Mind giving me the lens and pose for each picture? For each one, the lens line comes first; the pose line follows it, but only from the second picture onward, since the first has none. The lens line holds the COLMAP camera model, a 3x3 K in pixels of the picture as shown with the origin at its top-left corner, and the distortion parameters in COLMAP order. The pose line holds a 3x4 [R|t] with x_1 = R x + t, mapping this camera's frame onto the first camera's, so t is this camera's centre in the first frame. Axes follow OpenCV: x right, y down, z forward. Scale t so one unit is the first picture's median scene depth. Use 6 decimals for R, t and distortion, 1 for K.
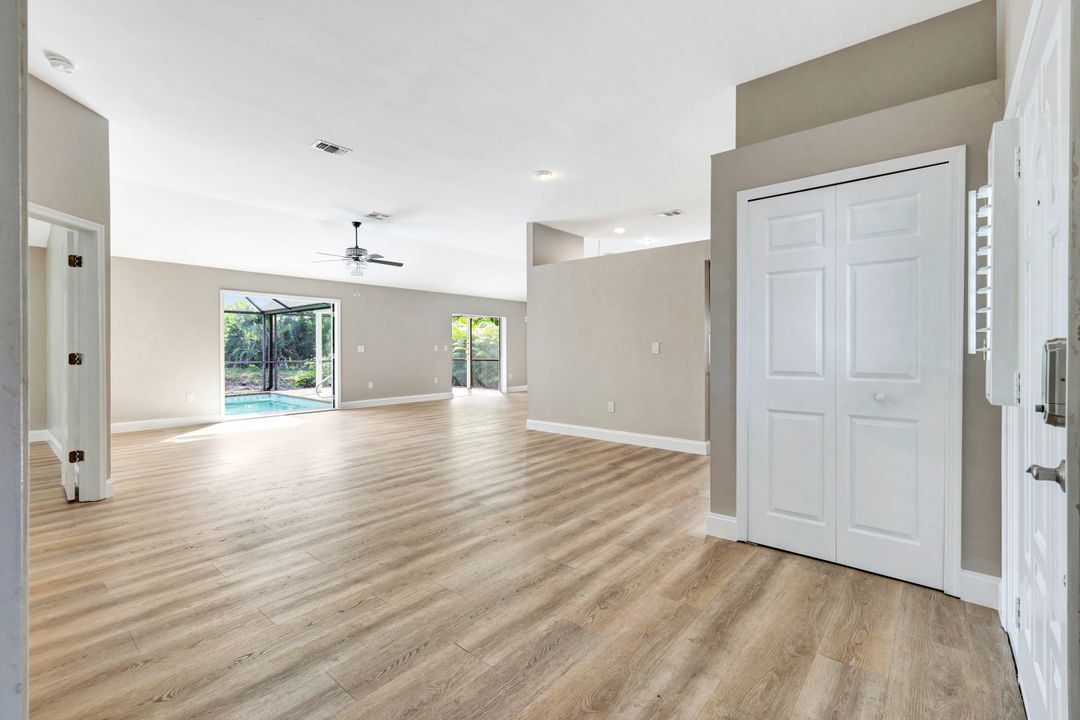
lens RADIAL K [[473.5, 0, 545.9], [0, 473.5, 352.0], [0, 0, 1]] dist [0.006710, -0.001194]
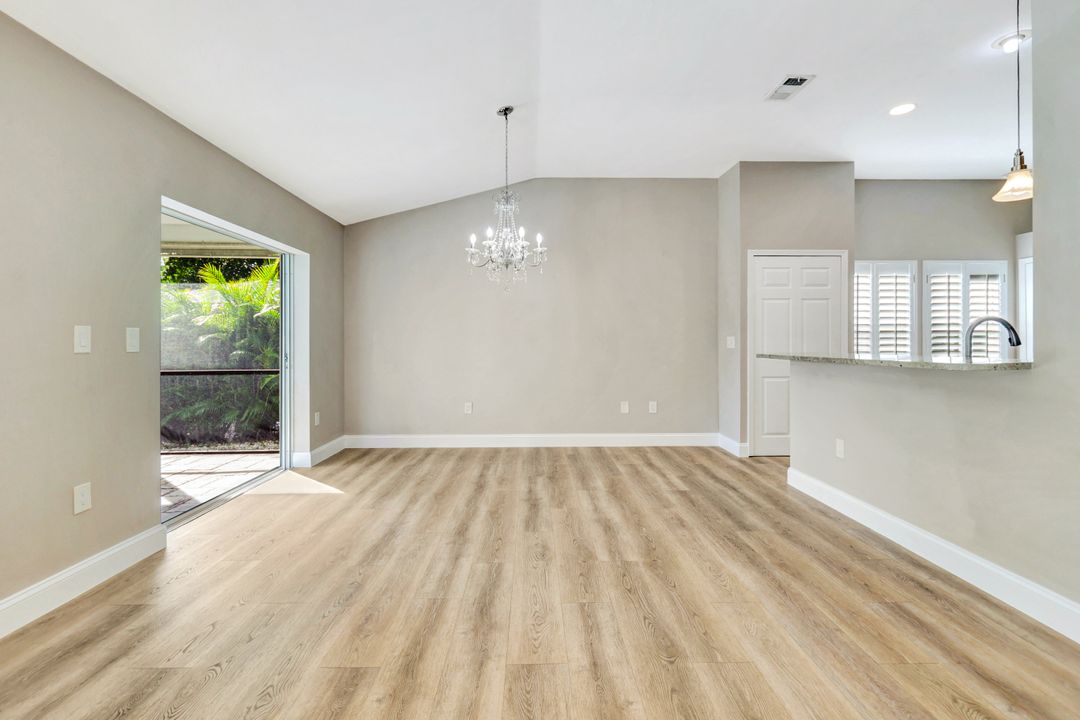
lens RADIAL K [[473.5, 0, 537.5], [0, 473.5, 341.4], [0, 0, 1]] dist [0.006710, -0.001194]
pose [[0.761199, 0.001539, 0.648517, -0.345426], [0.006908, 0.999921, -0.010481, -0.005236], [-0.648482, 0.012458, 0.761128, 1.130760]]
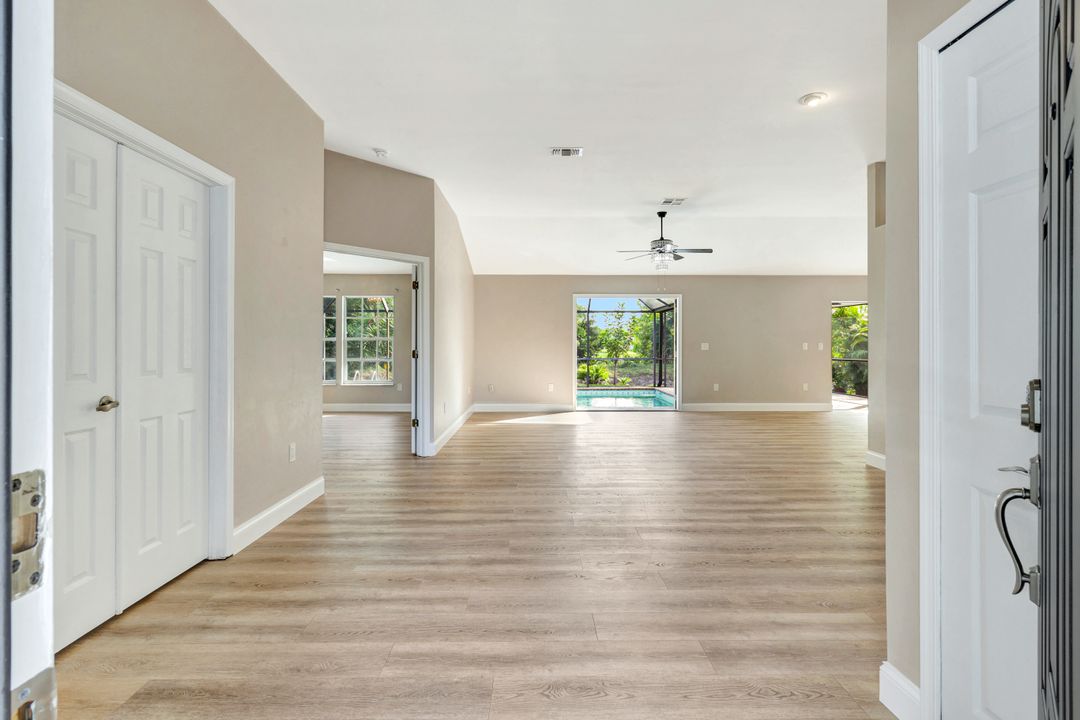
lens RADIAL K [[527.4, 0, 538.2], [0, 527.4, 342.7], [0, 0, 1]] dist [0.001625, 0.000534]
pose [[0.648851, -0.001841, -0.760913, 0.237382], [-0.007381, 0.999935, -0.008713, -0.004122], [0.760880, 0.011270, 0.648795, 0.138594]]
